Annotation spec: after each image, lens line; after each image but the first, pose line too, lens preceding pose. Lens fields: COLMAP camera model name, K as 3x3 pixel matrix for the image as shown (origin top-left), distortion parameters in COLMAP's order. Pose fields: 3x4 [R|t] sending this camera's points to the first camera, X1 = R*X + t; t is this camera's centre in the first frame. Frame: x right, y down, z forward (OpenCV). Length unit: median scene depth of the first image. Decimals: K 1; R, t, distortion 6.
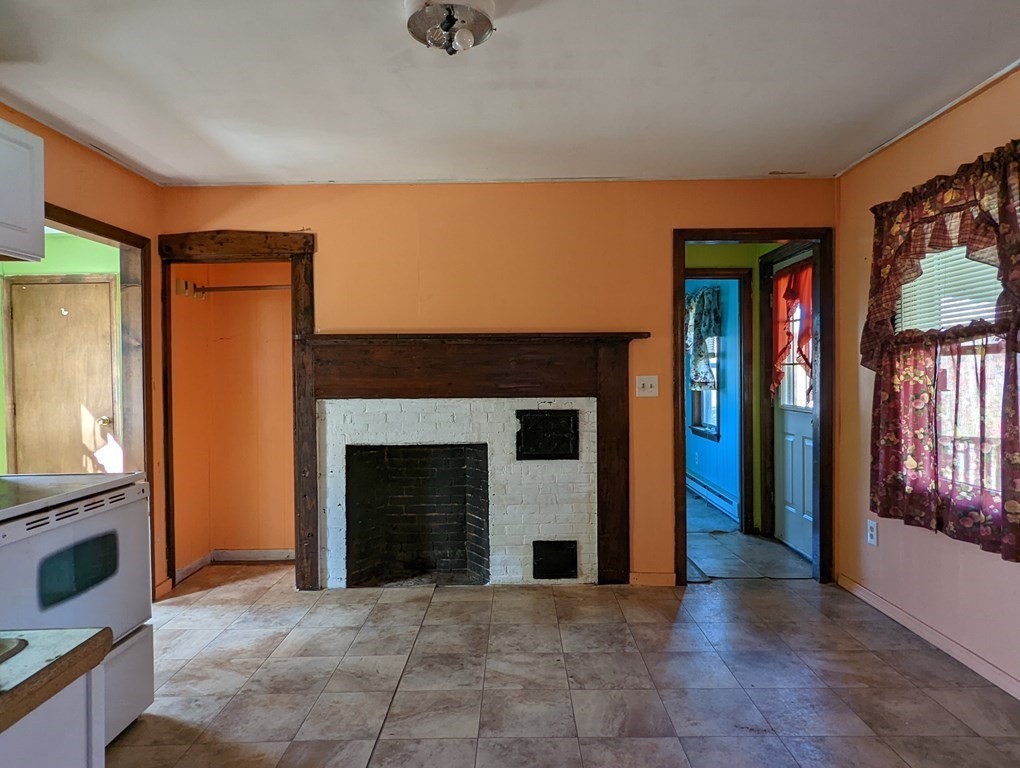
lens RADIAL K [[641.4, 0, 512.8], [0, 641.4, 379.6], [0, 0, 1]] dist [0.008355, 0.005110]
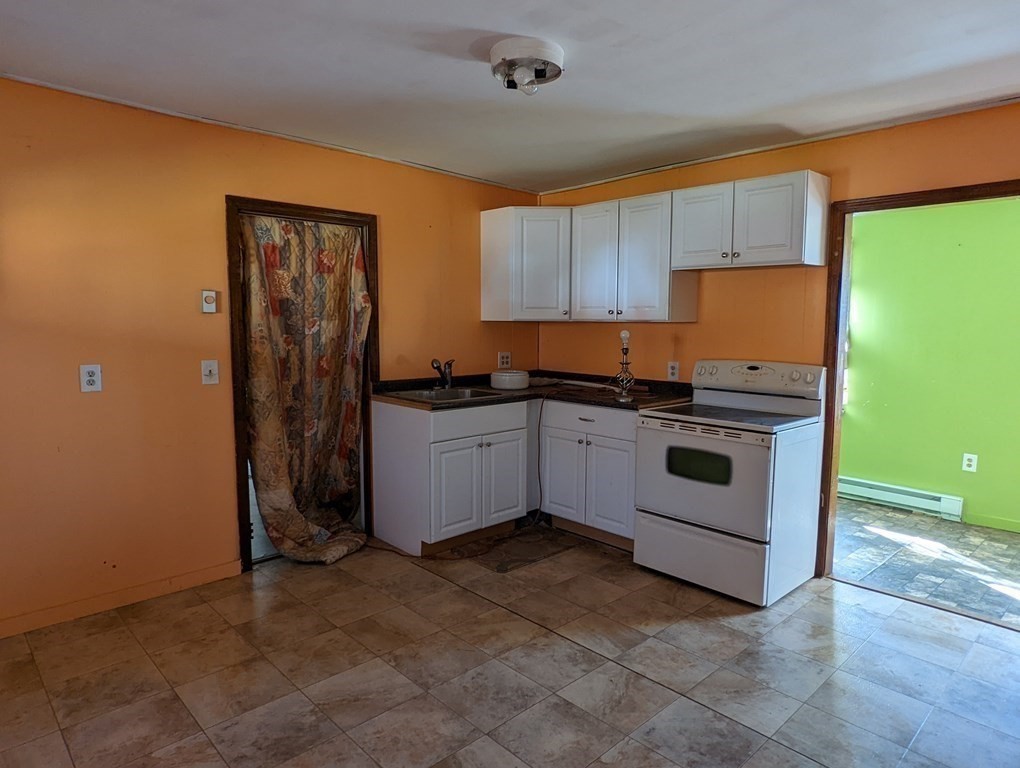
lens RADIAL K [[641.4, 0, 513.9], [0, 641.4, 383.2], [0, 0, 1]] dist [0.008355, 0.005110]
pose [[-0.716848, 0.076531, -0.693017, 0.672201], [-0.009204, 0.992832, 0.119161, -0.088848], [0.697169, 0.091798, -0.711006, 1.589309]]
